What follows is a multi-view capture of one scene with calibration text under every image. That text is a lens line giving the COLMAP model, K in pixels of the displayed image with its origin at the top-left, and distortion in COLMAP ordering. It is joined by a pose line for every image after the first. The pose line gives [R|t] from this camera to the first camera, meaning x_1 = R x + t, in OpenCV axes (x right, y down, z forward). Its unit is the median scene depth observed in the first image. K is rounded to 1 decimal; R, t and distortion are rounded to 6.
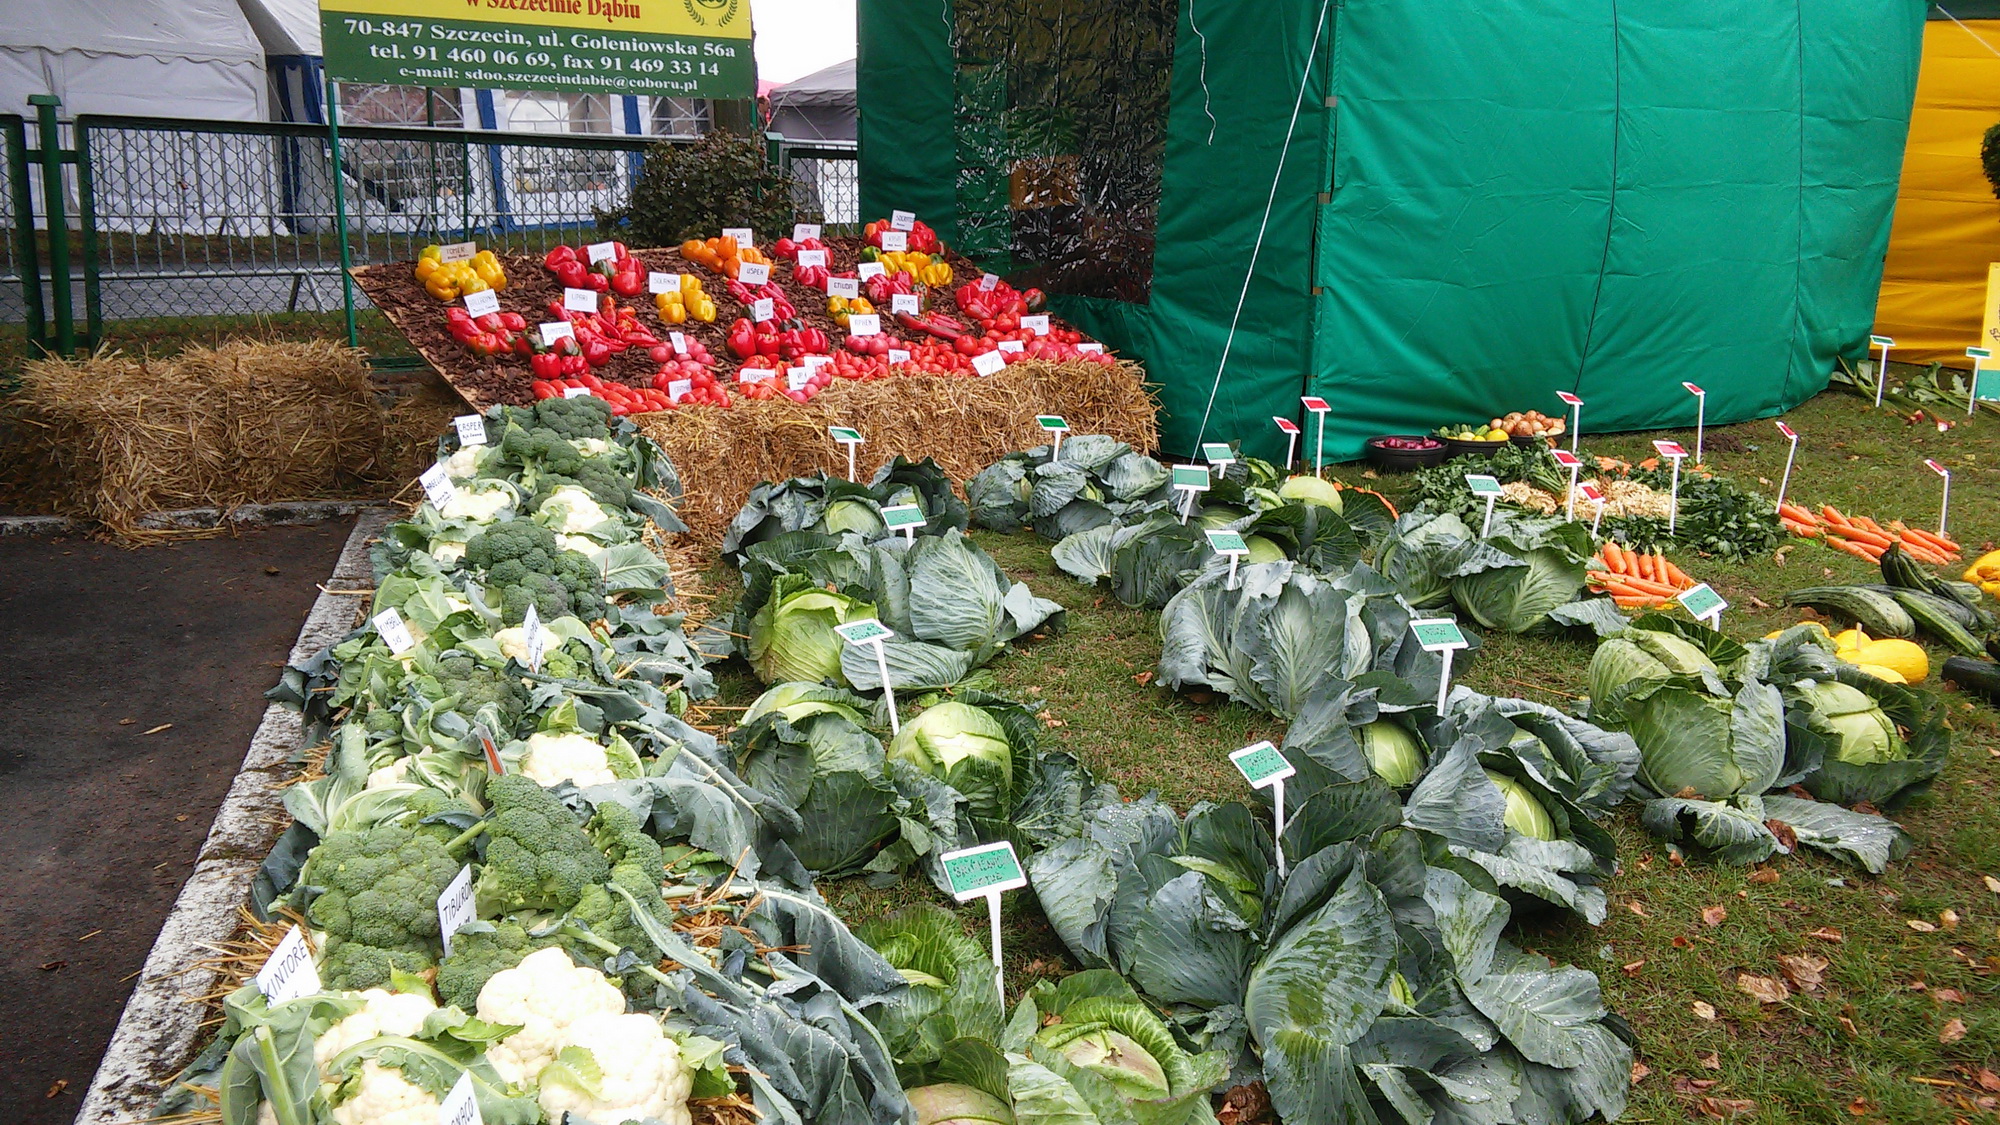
lens RADIAL K [[1759.7, 0, 1006.4], [0, 1759.7, 567.4], [0, 0, 1]] dist [0.065268, -0.095890]
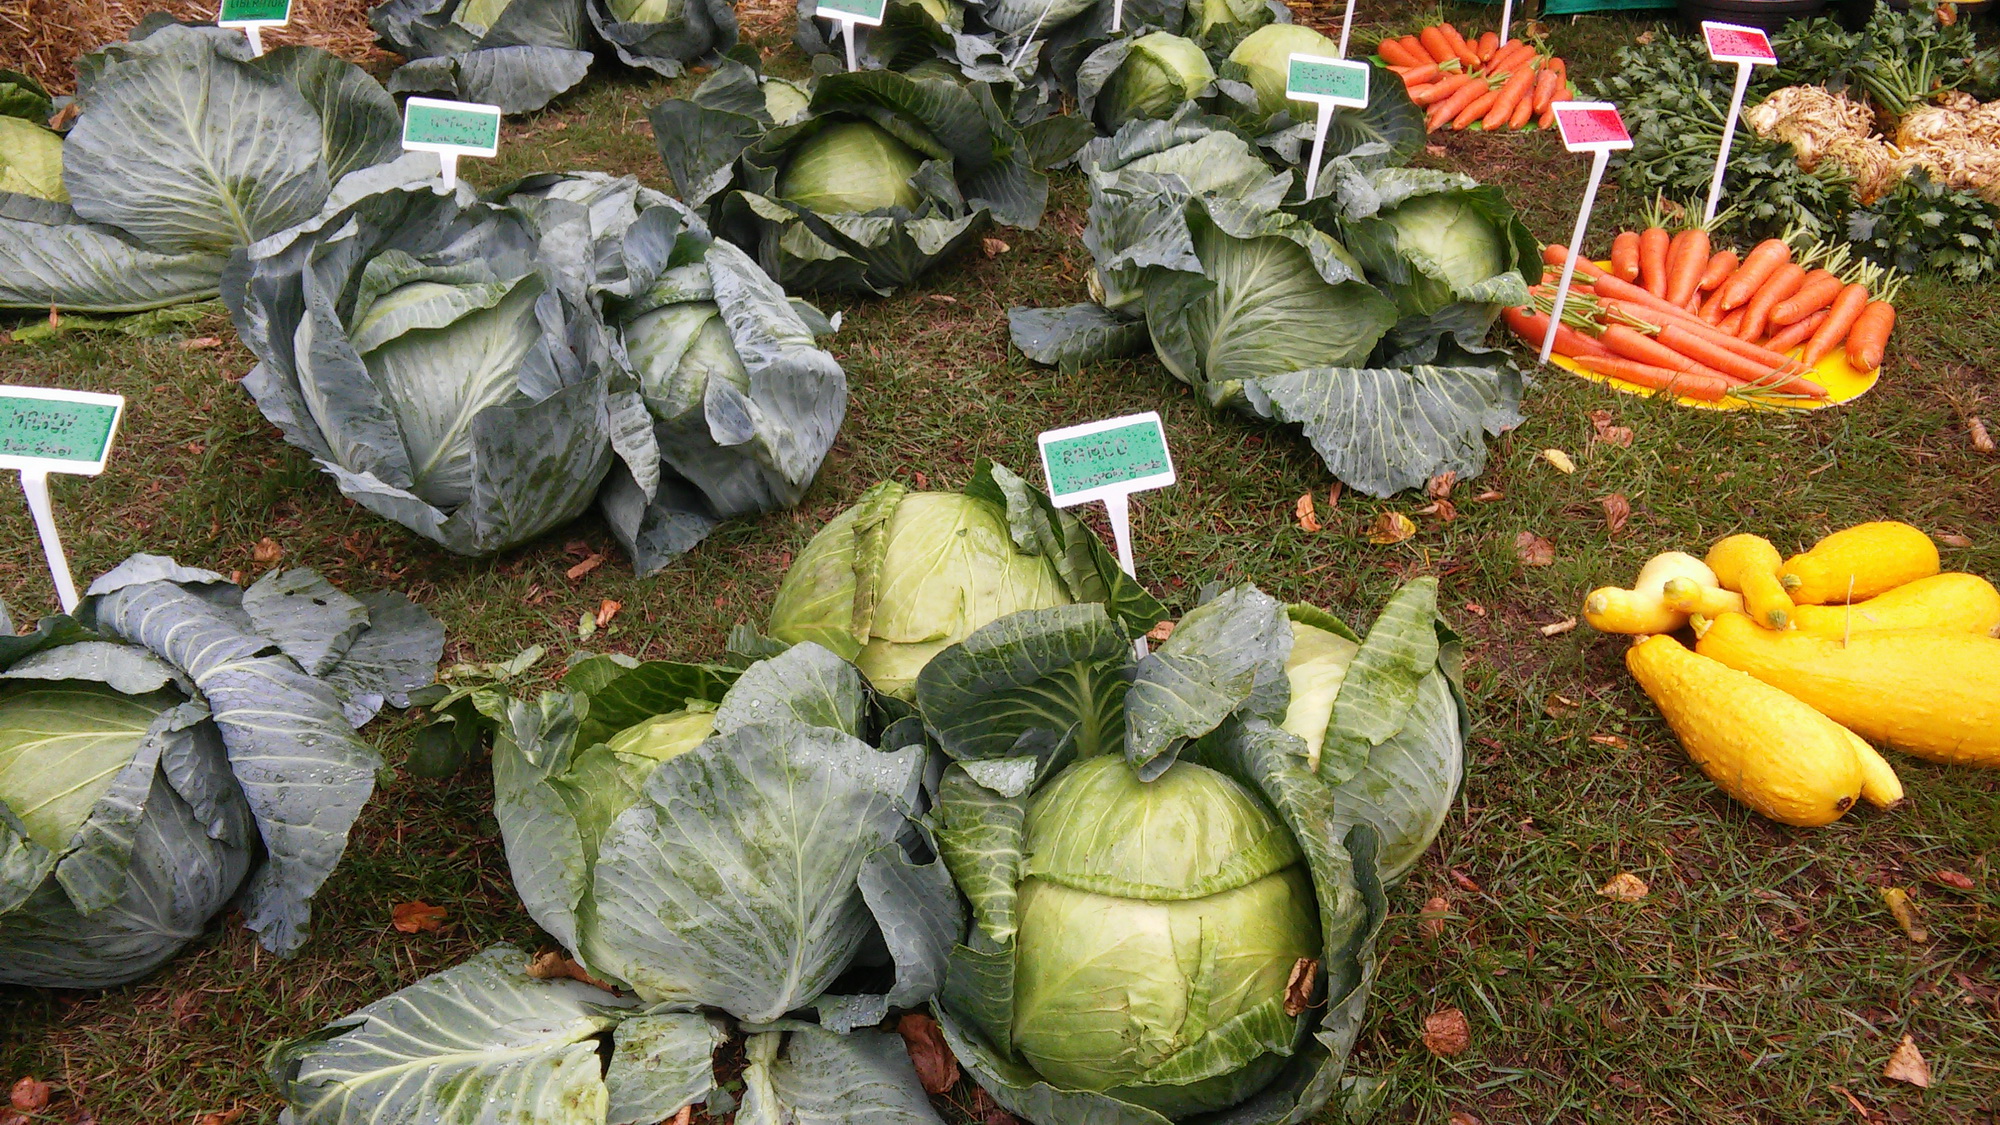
lens RADIAL K [[1759.7, 0, 984.1], [0, 1759.7, 560.2], [0, 0, 1]] dist [0.065268, -0.095890]
pose [[0.859666, 0.244103, -0.448763, 0.282787], [-0.116207, 0.948863, 0.293520, -0.034383], [0.497464, -0.200180, 0.844072, 0.347870]]
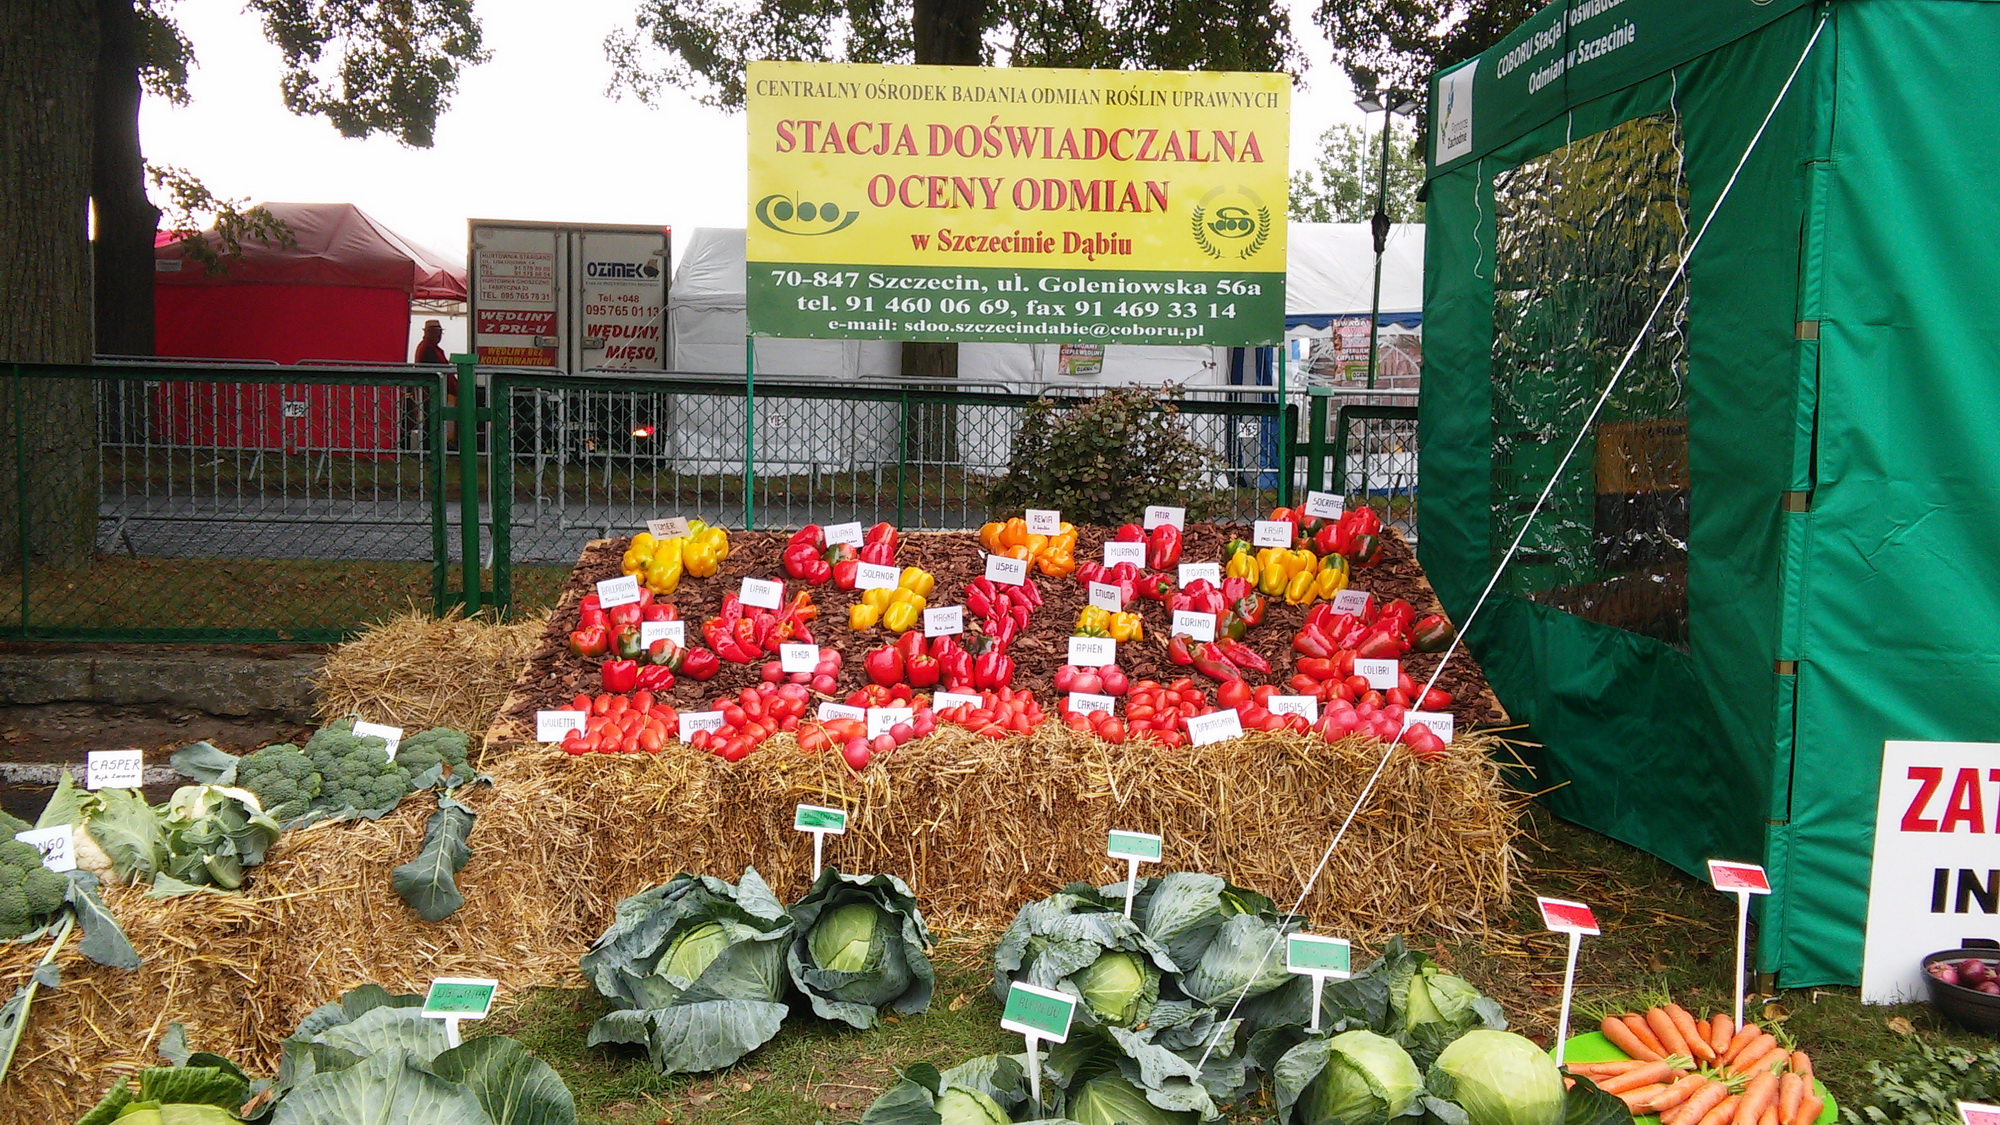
lens RADIAL K [[1759.7, 0, 1000.3], [0, 1759.7, 551.9], [0, 0, 1]] dist [0.065268, -0.095890]
pose [[0.788565, 0.054284, -0.612550, 0.276385], [-0.143920, 0.984724, -0.098009, -0.089032], [0.597873, 0.165445, 0.784332, 0.363523]]
